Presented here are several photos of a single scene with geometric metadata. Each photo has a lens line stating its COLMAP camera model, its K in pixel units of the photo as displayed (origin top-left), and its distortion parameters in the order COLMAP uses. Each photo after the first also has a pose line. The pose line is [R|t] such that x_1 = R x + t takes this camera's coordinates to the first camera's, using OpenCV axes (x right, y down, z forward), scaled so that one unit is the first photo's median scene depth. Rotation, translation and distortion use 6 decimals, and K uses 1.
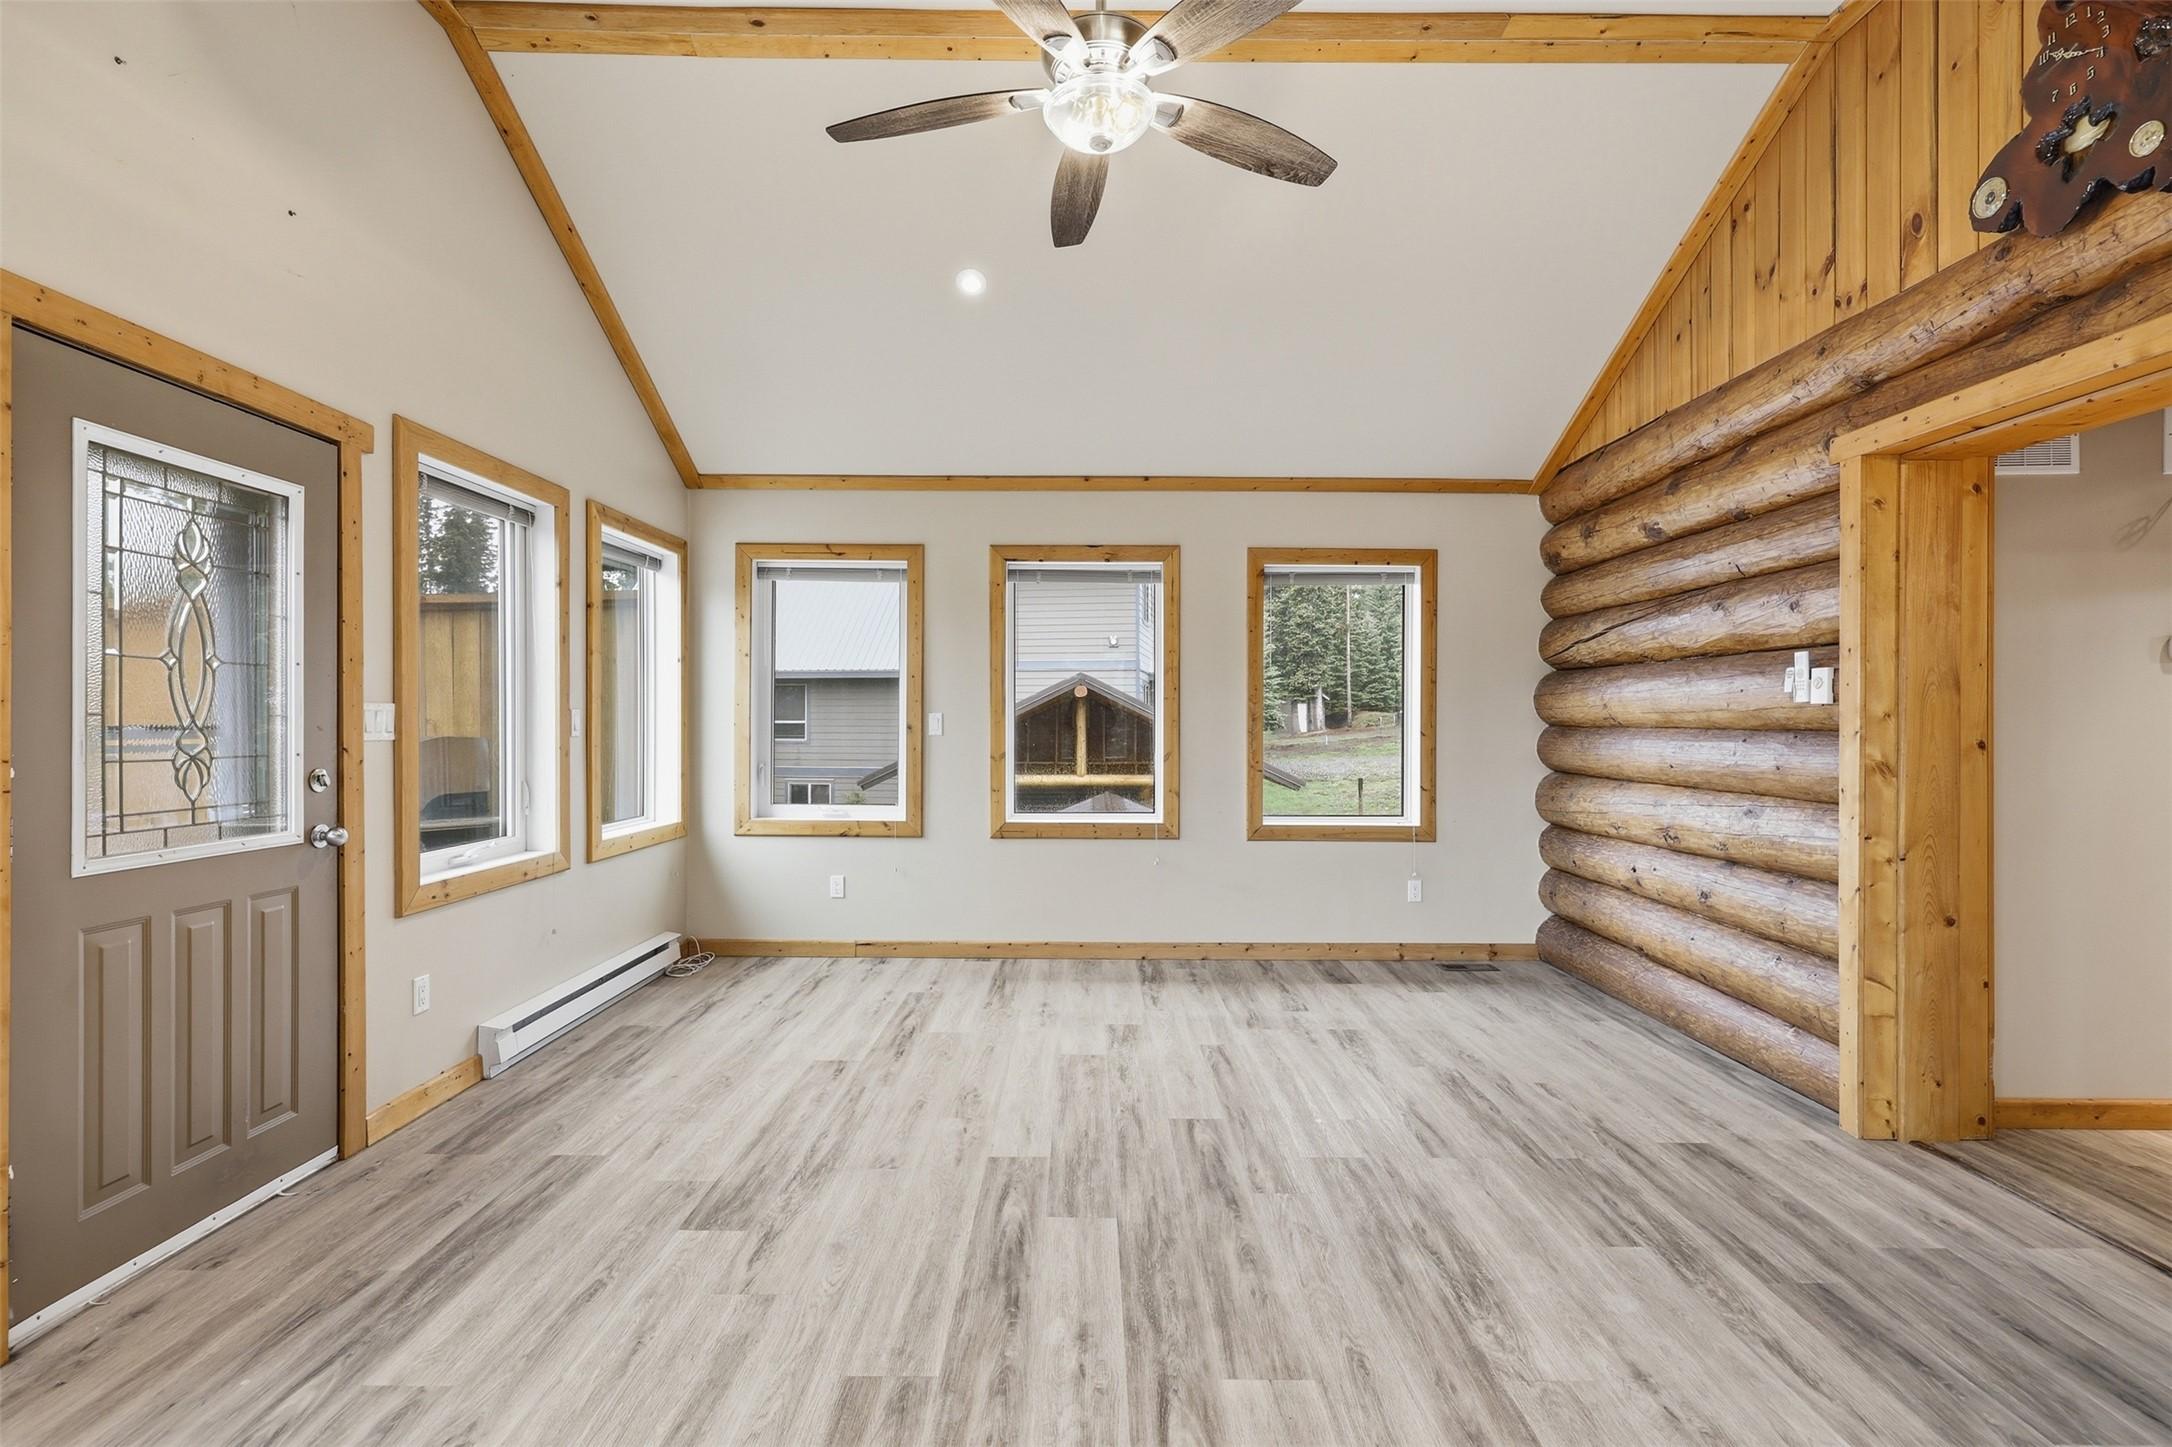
lens RADIAL K [[989.7, 0, 1086.7], [0, 989.7, 720.0], [0, 0, 1]] dist [0.000024, -0.000588]
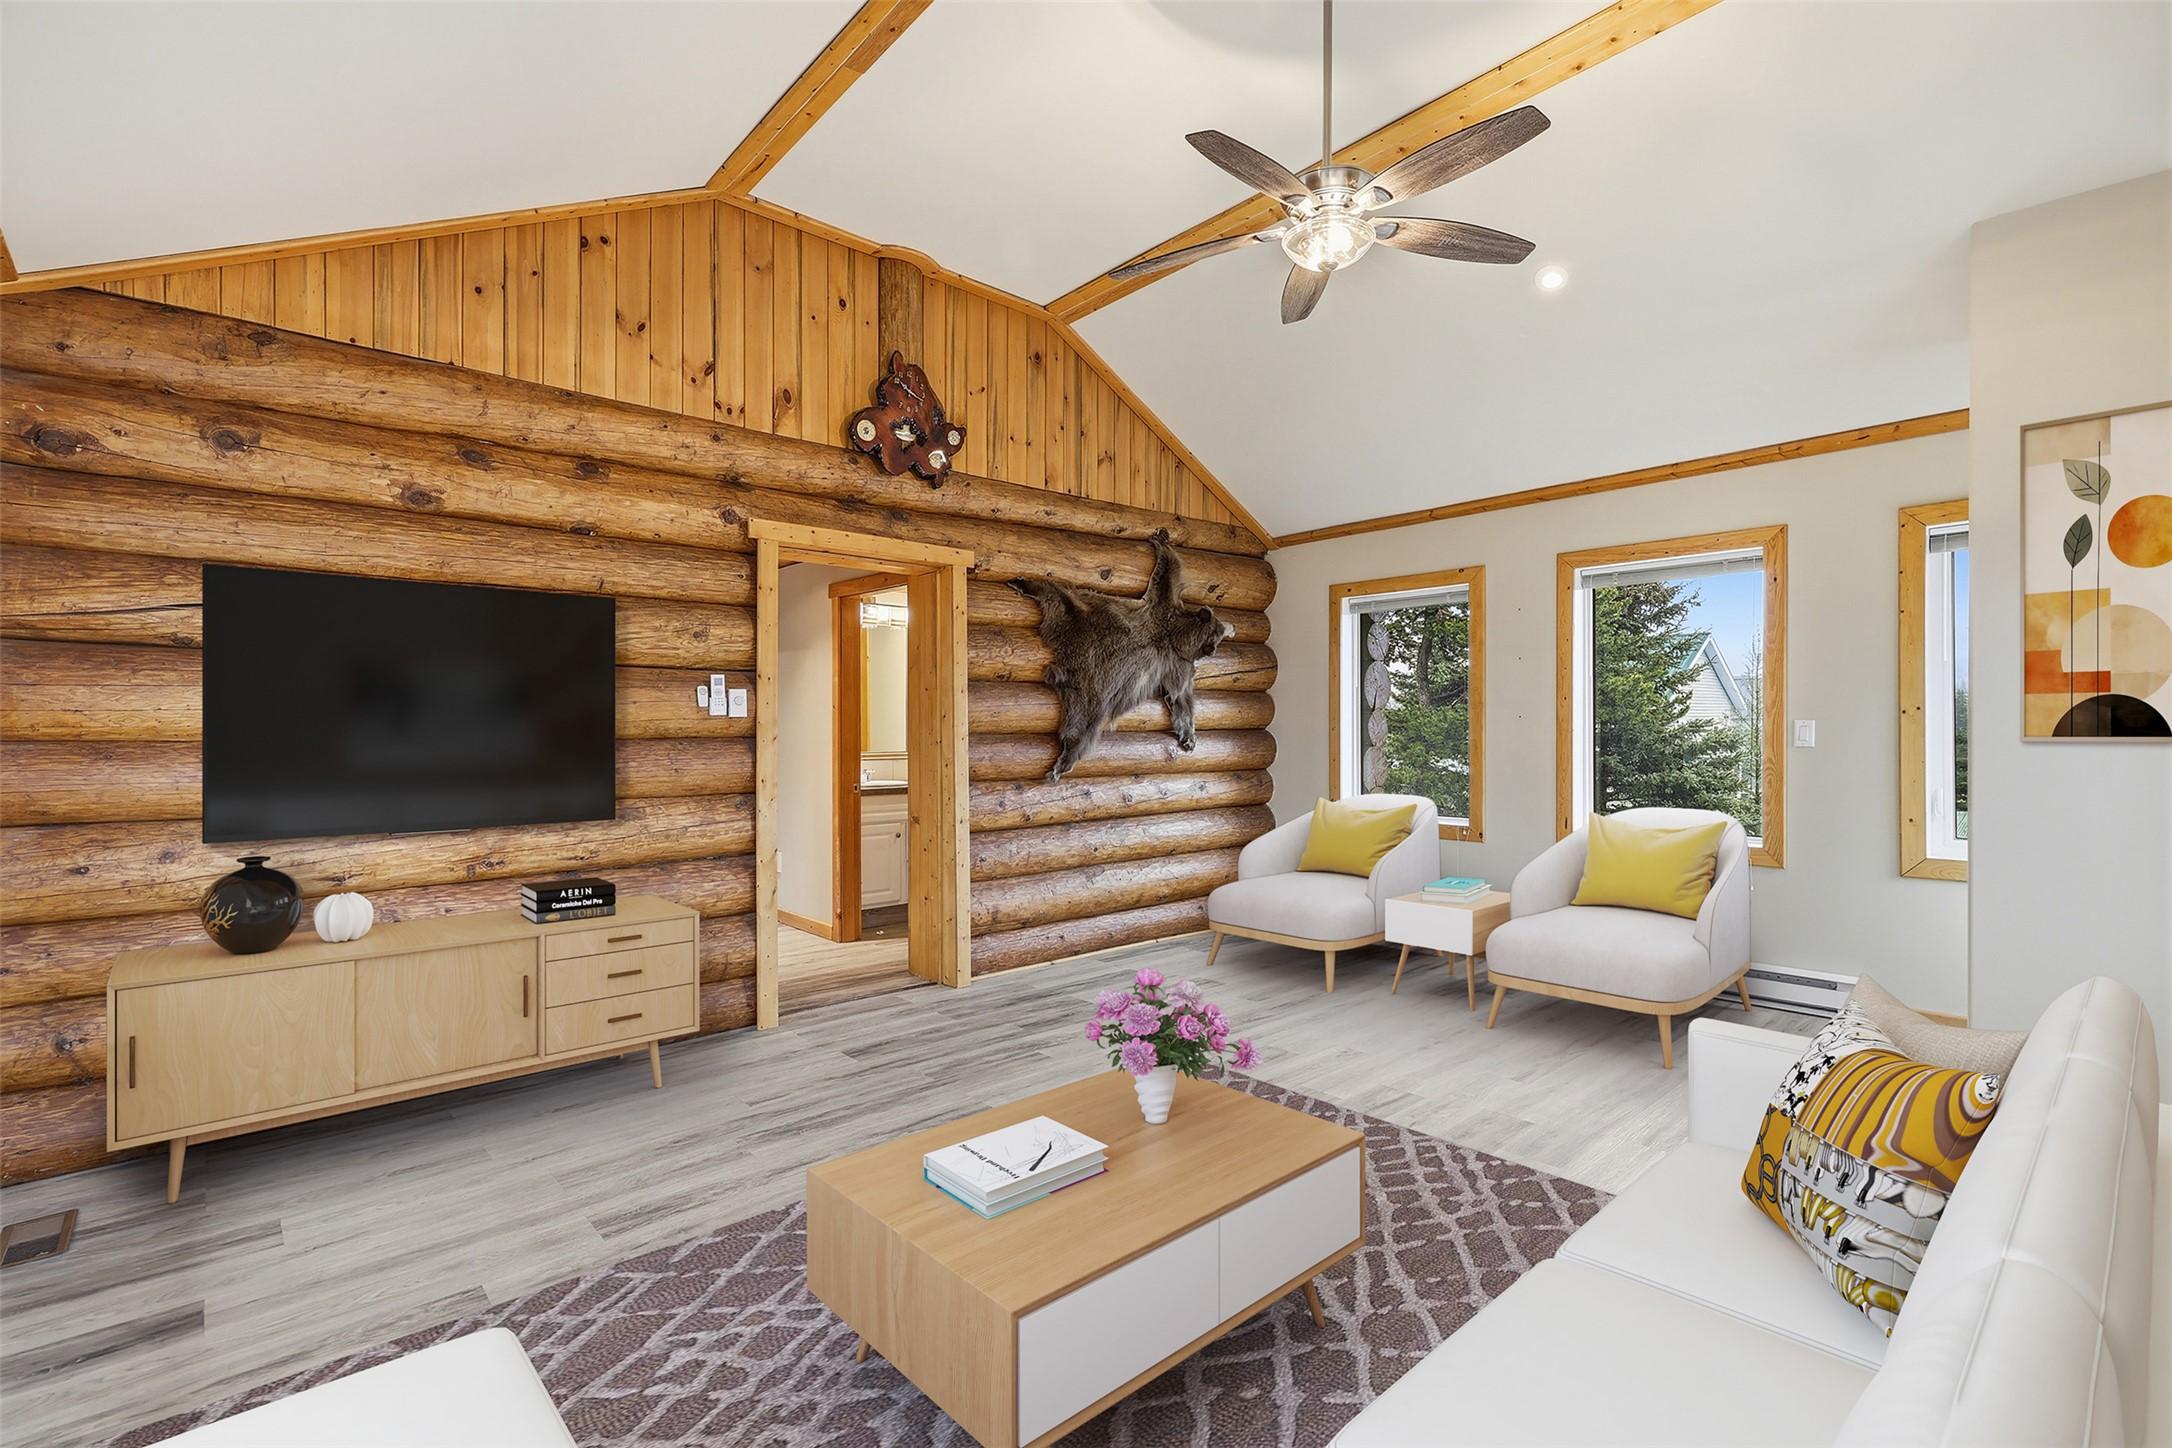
lens RADIAL K [[979.4, 0, 1083.9], [0, 979.4, 726.5], [0, 0, 1]] dist [0.000398, -0.000218]
pose [[-0.668955, -0.001905, 0.743300, -0.547588], [-0.000855, 0.999998, 0.001794, -0.005967], [-0.743302, 0.000564, -0.668955, 1.613740]]
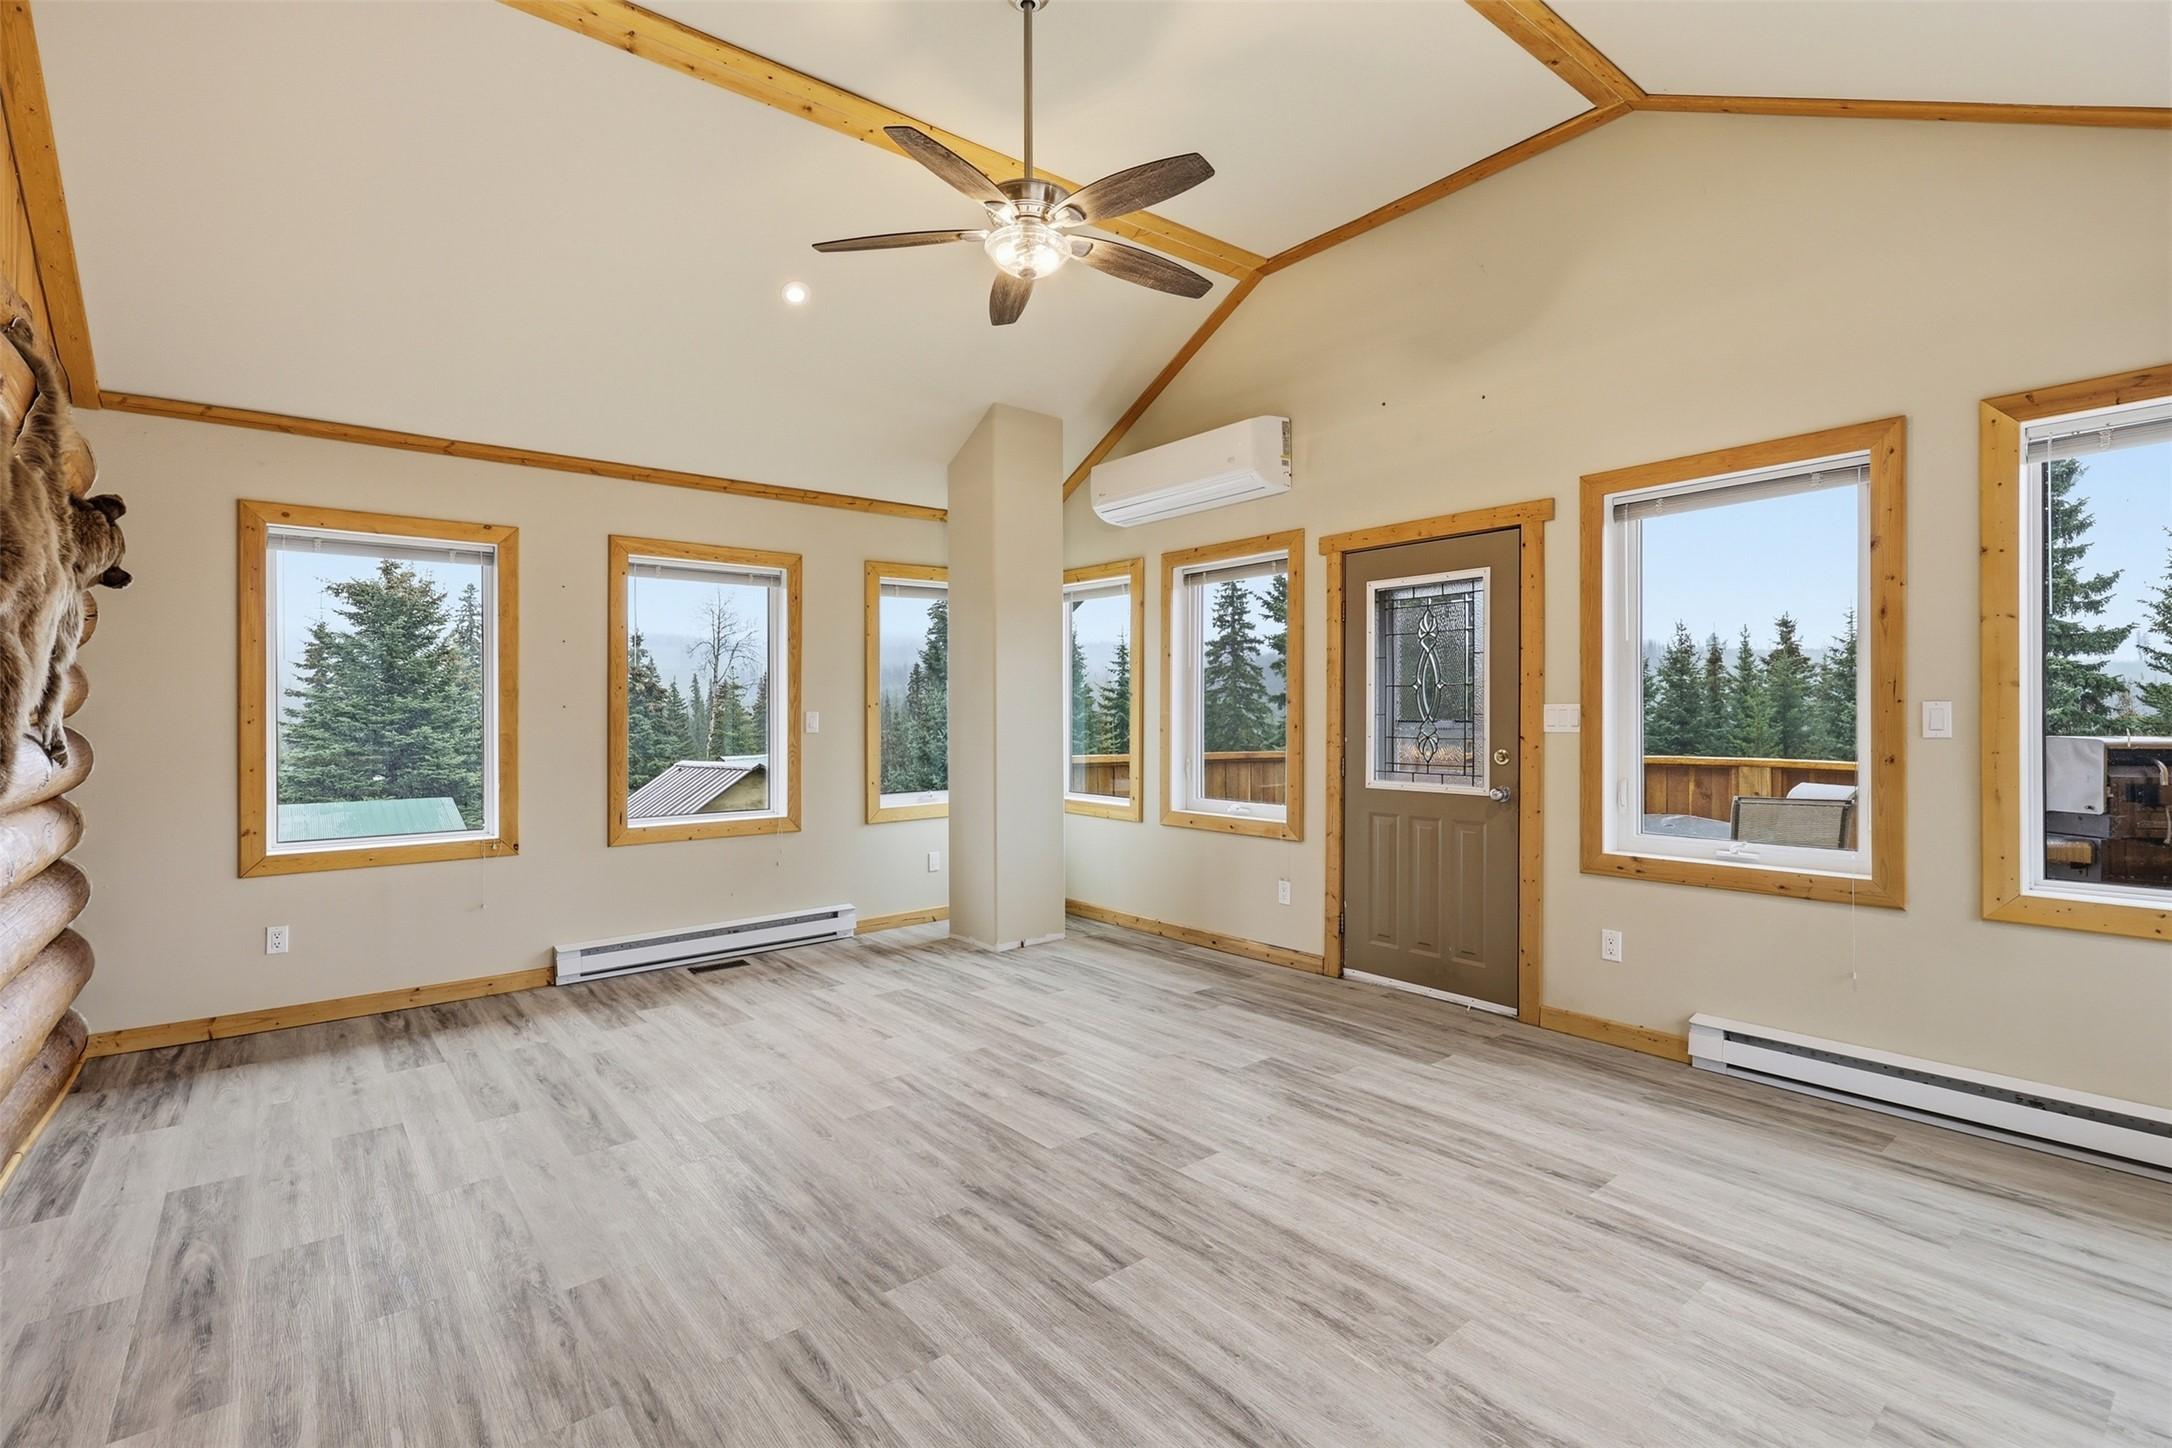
lens RADIAL K [[989.7, 0, 1086.7], [0, 989.7, 720.5], [0, 0, 1]] dist [0.000024, -0.000588]
pose [[-0.773553, 0.004285, -0.633718, 0.611841], [0.003405, 0.999991, 0.002606, -0.000561], [0.633723, -0.000142, -0.773560, 1.613889]]
